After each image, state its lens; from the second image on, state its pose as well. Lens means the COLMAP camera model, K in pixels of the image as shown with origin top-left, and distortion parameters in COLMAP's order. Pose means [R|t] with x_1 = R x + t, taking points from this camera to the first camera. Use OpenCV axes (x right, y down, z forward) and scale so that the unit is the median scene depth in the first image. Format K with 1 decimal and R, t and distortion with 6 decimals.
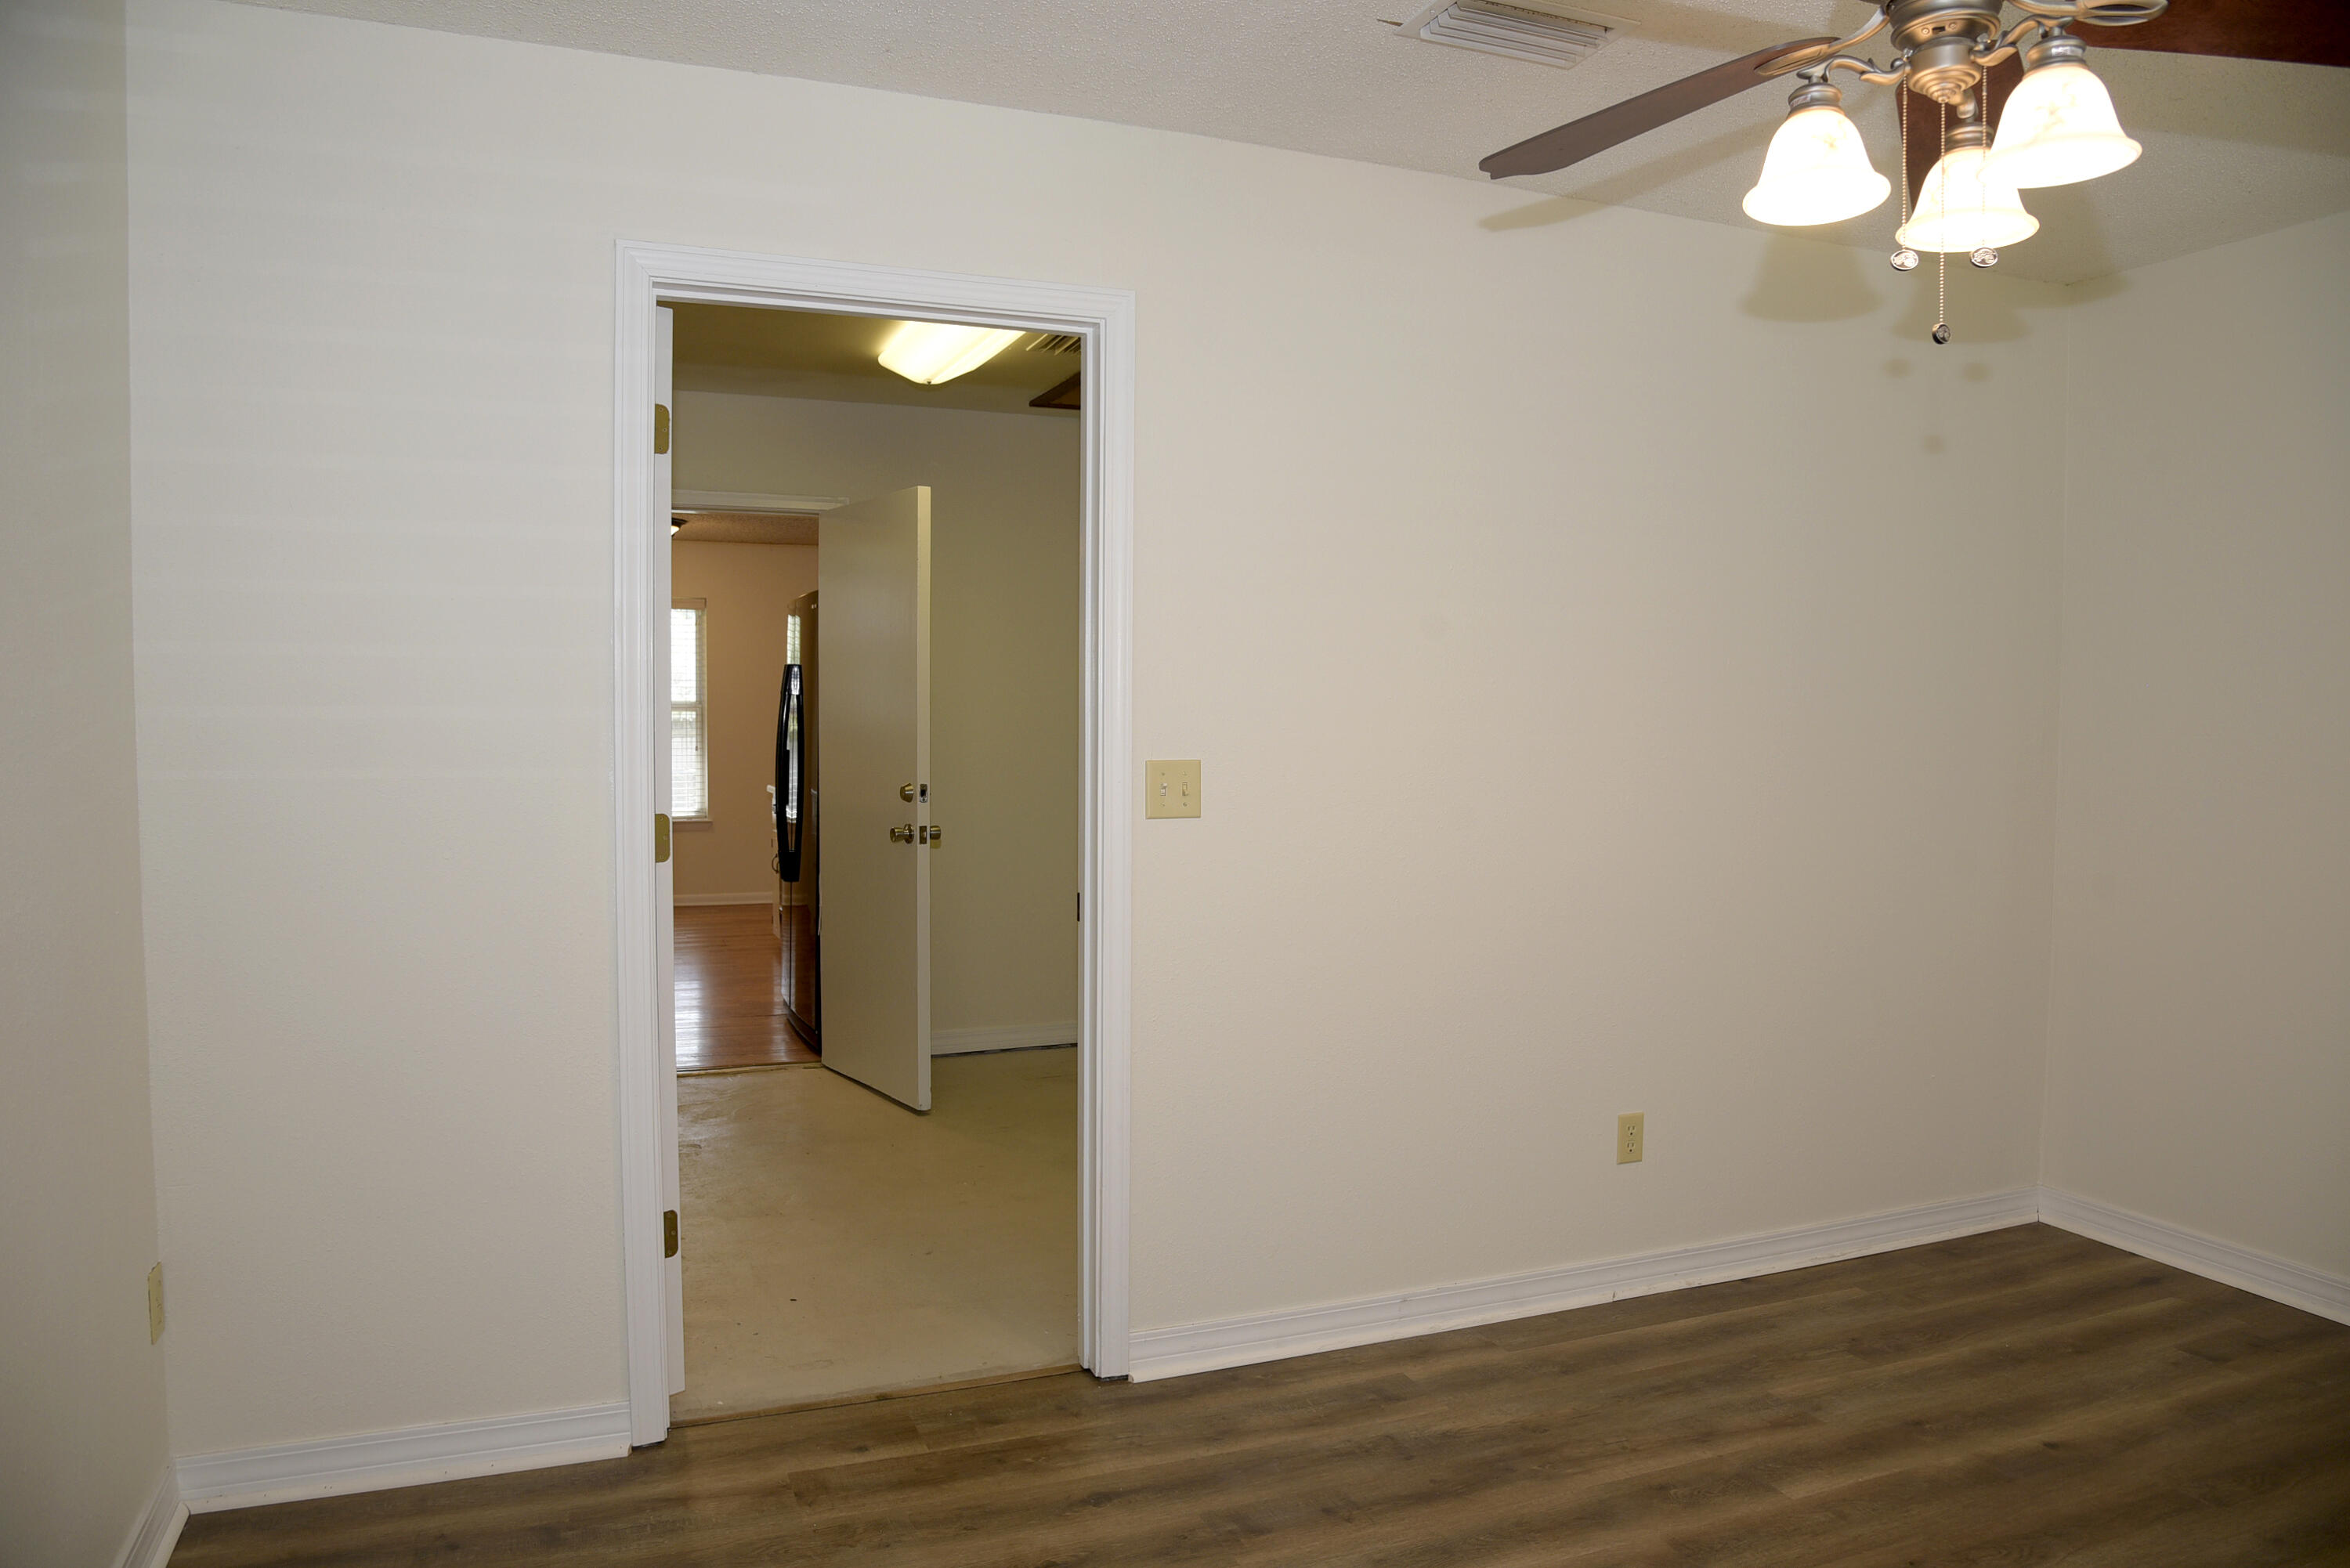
lens RADIAL K [[1591.5, 0, 1164.7], [0, 1591.5, 811.4], [0, 0, 1]] dist [-0.115106, 0.062713]
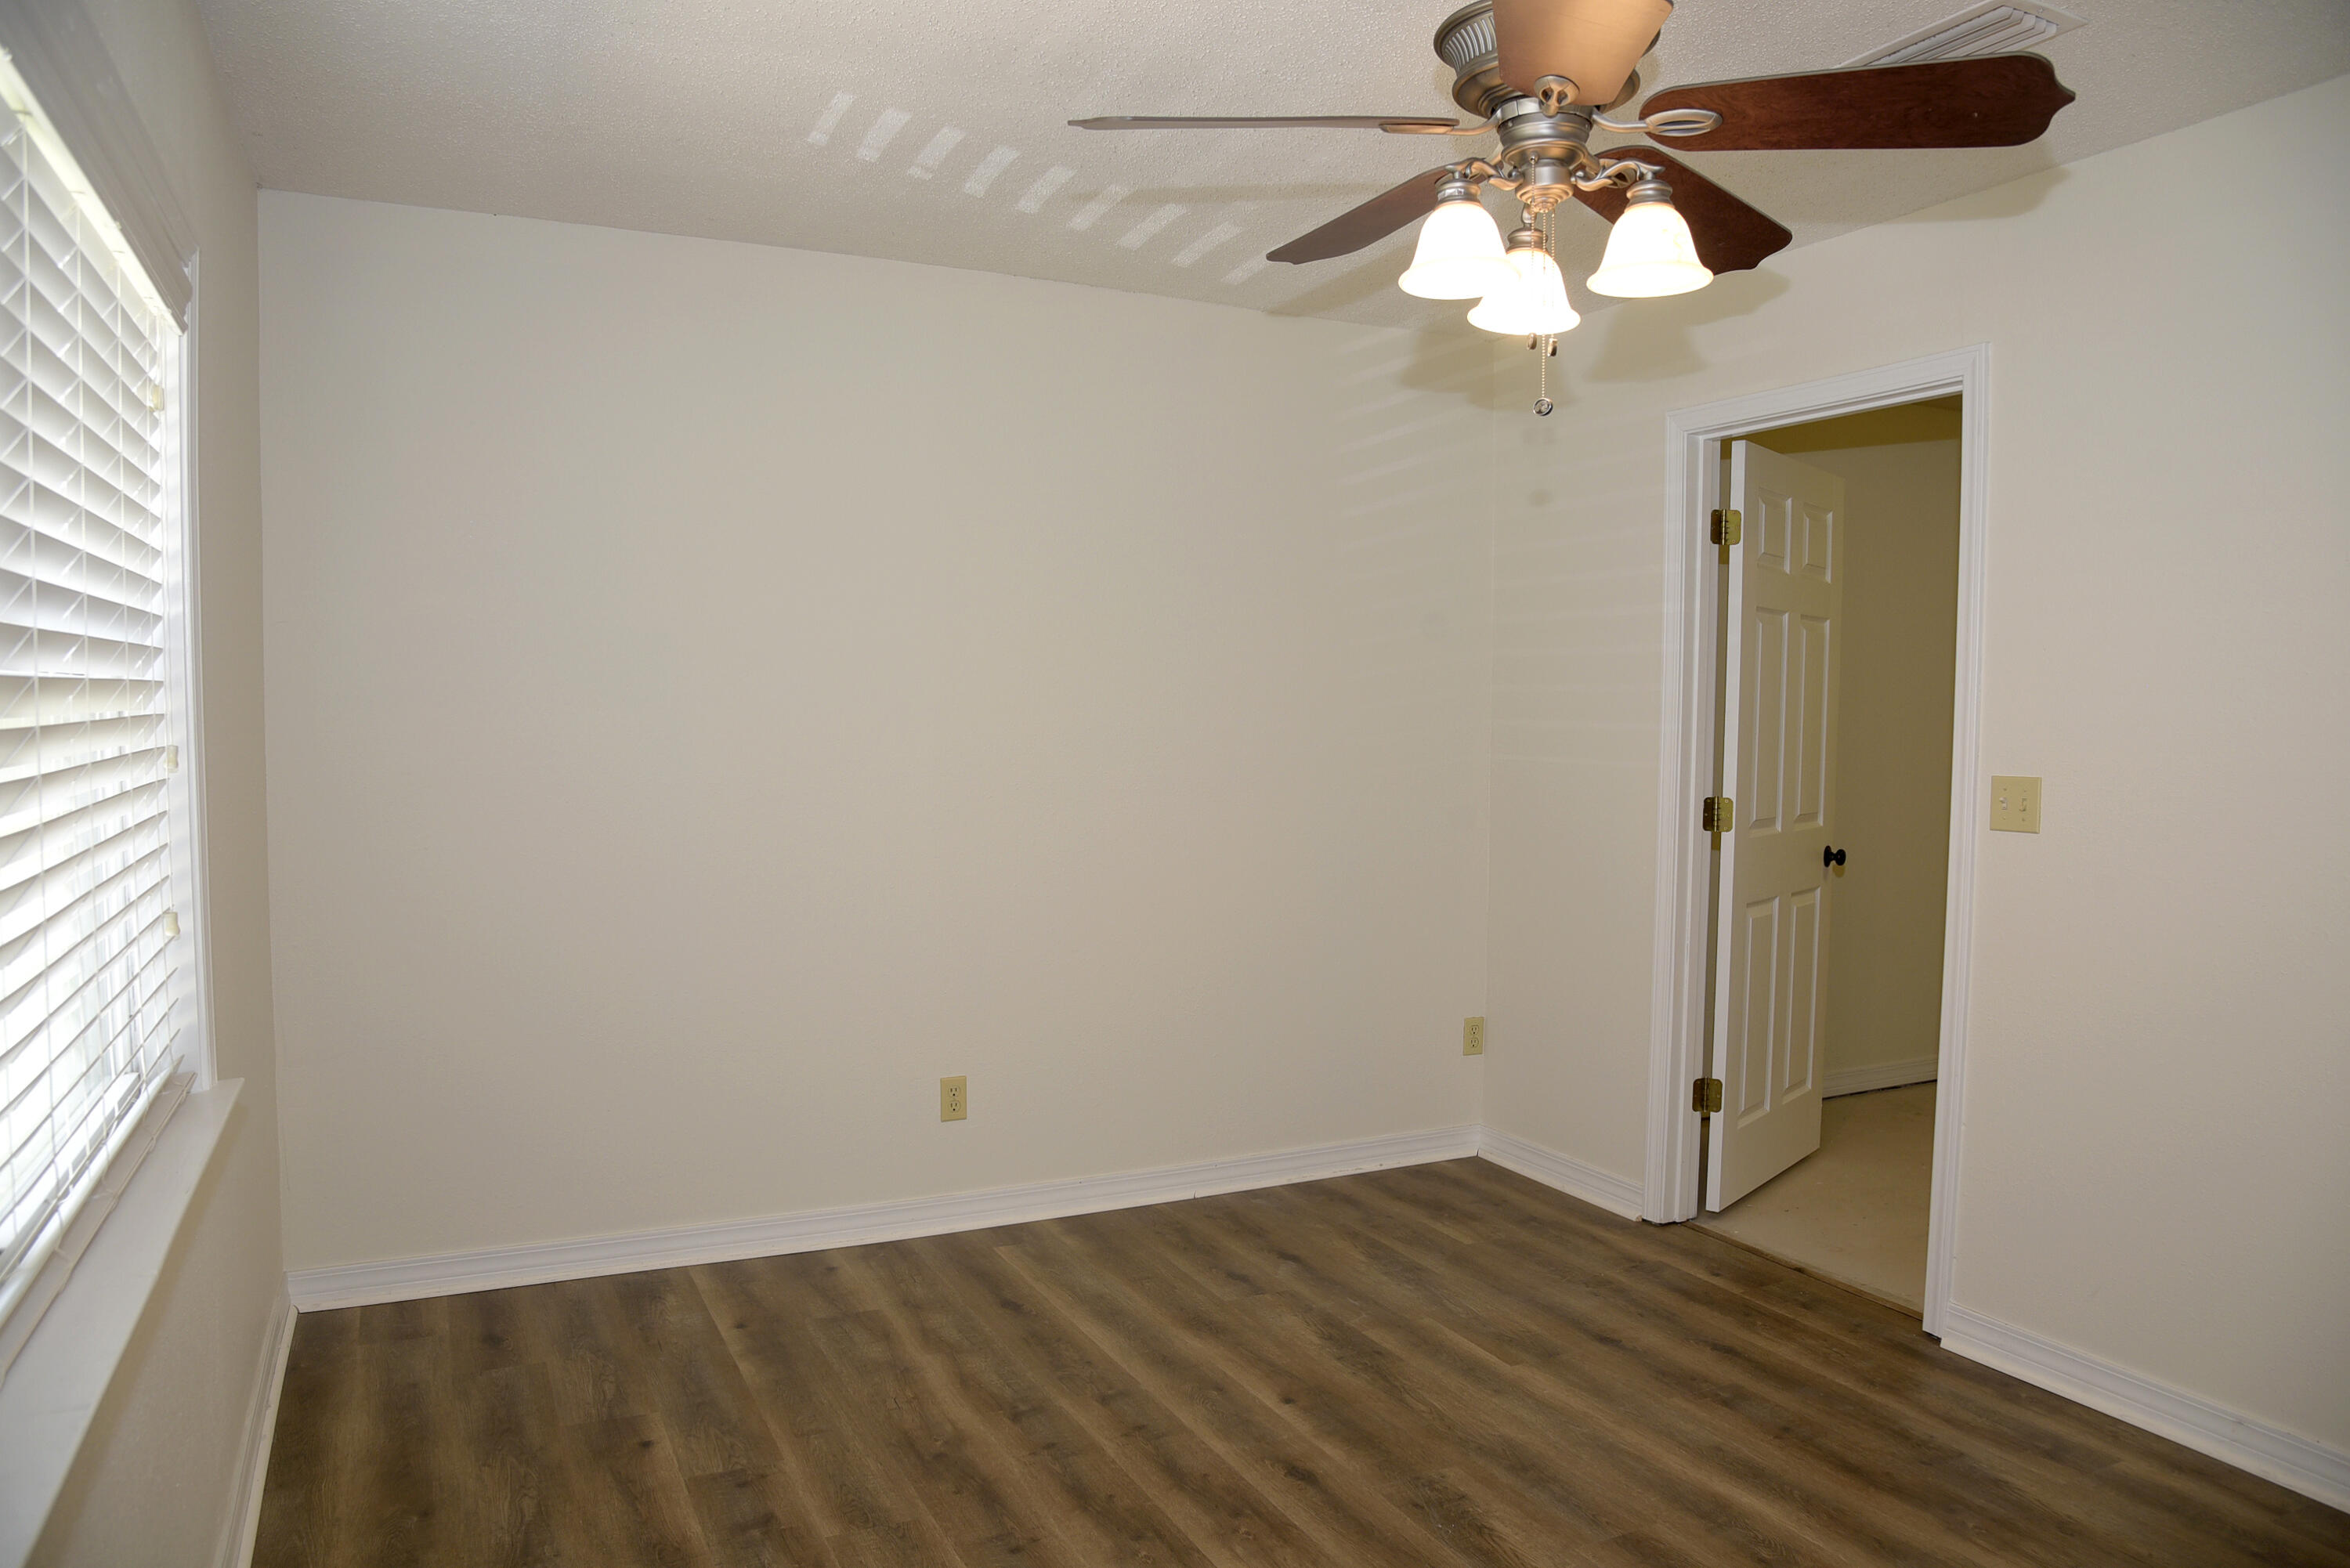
lens RADIAL K [[1591.5, 0, 1164.7], [0, 1591.5, 811.4], [0, 0, 1]] dist [-0.115106, 0.062713]
pose [[0.078390, 0.064052, -0.994863, 1.059007], [-0.067570, 0.995980, 0.058800, -0.033964], [0.994630, 0.062613, 0.082402, 0.386196]]
